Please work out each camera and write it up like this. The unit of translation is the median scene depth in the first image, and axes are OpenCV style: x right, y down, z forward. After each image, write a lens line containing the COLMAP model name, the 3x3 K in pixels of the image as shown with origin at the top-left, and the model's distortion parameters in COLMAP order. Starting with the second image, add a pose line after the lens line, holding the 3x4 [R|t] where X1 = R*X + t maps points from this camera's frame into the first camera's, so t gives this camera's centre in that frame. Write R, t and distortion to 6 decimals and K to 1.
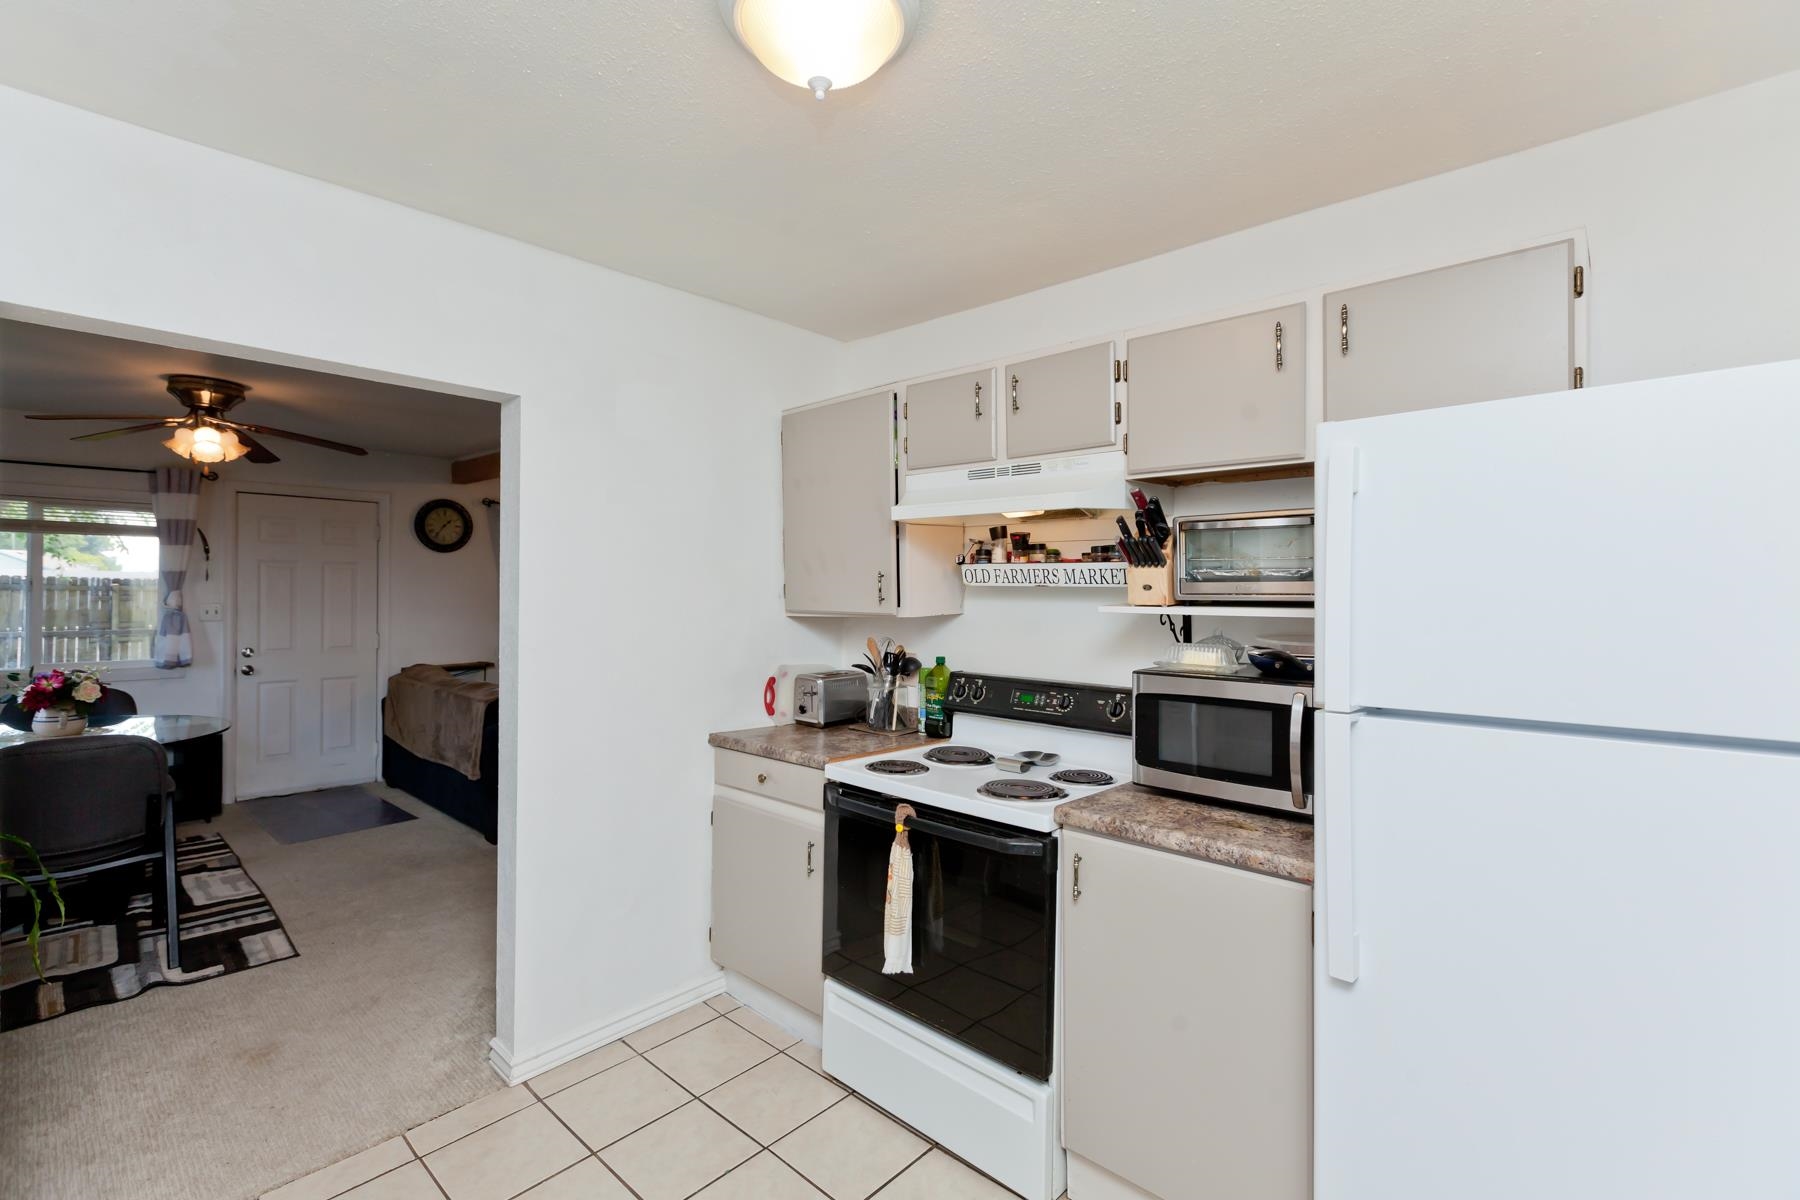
lens RADIAL K [[811.6, 0, 886.4], [0, 811.6, 607.7], [0, 0, 1]] dist [-0.040481, 0.012704]
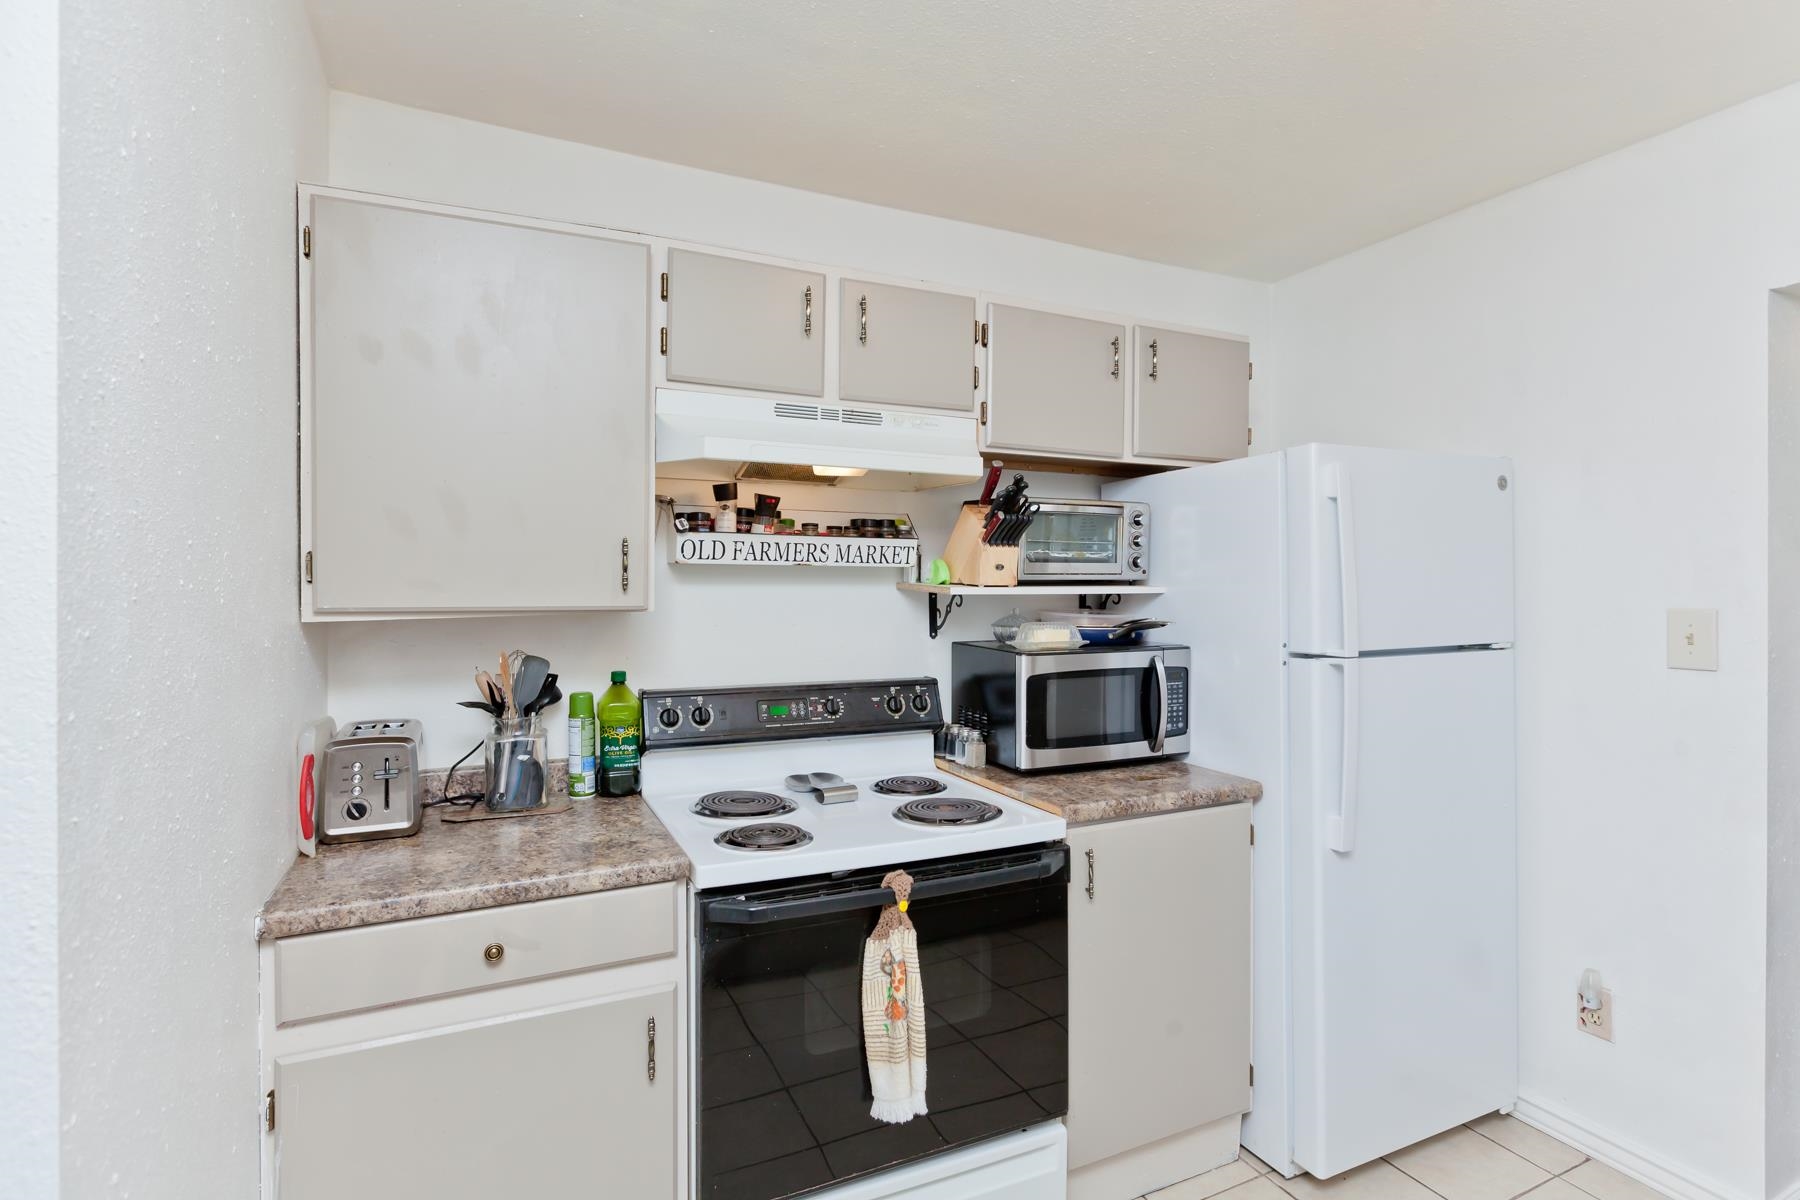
lens RADIAL K [[885.7, 0, 899.3], [0, 885.7, 595.1], [0, 0, 1]] dist [0.000229, -0.000196]
pose [[0.363499, -0.017208, 0.931436, -0.816384], [0.021019, 0.999726, 0.010266, -0.005845], [-0.931358, 0.015846, 0.363761, 0.844436]]
